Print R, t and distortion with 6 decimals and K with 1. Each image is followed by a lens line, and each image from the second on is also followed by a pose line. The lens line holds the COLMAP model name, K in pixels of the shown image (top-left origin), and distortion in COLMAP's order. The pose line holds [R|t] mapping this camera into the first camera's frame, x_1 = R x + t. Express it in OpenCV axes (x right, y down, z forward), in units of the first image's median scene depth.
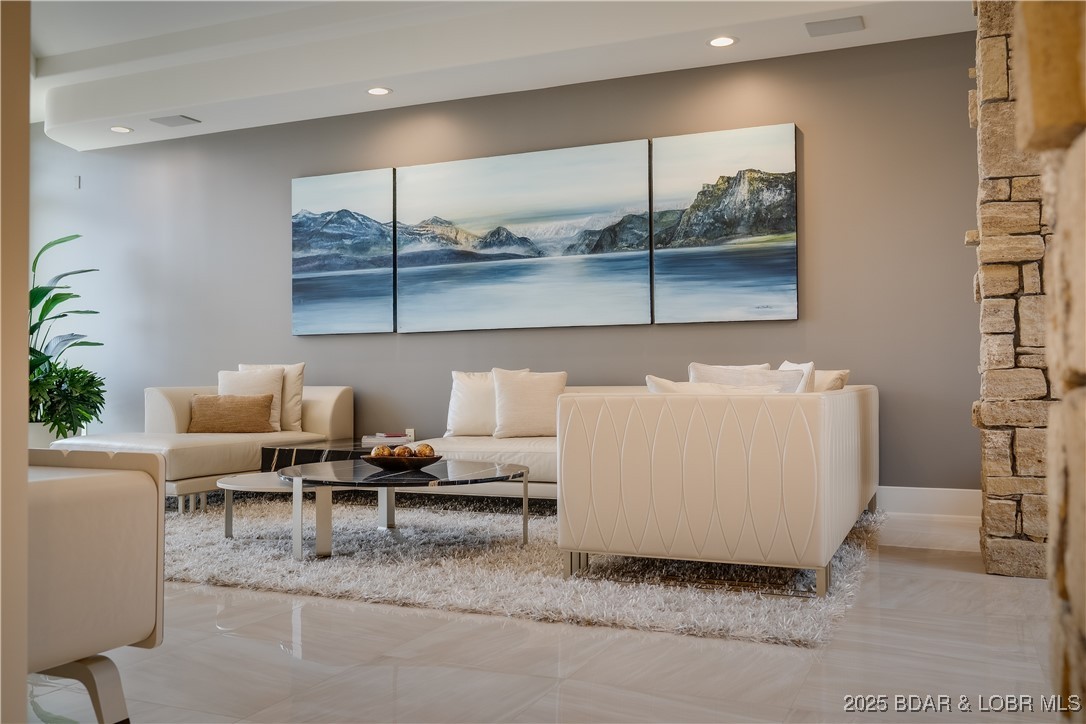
lens RADIAL K [[1175.2, 0, 543.0], [0, 1175.2, 362.0], [0, 0, 1]] dist [-0.016507, 0.001060]
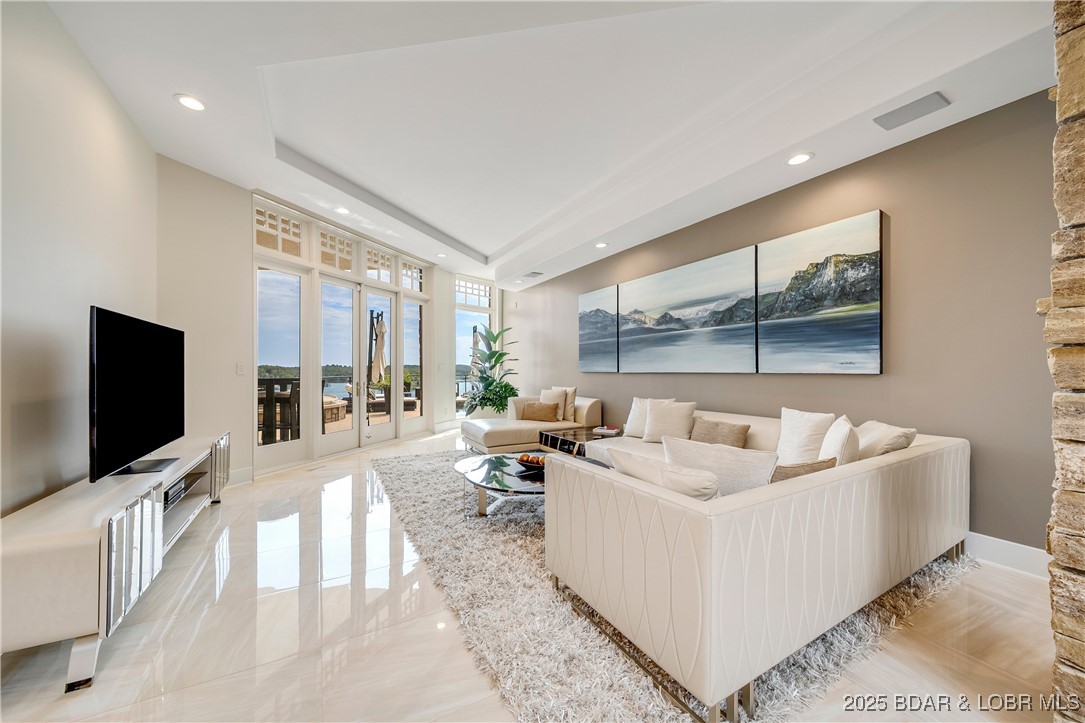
lens RADIAL K [[410.1, 0, 542.5], [0, 410.1, 361.5], [0, 0, 1]] dist [0.000866, -0.003652]
pose [[0.753131, 0.002309, -0.657866, 0.225563], [0.018889, 0.999506, 0.025133, -0.064432], [0.657599, -0.031355, 0.752715, 0.446285]]
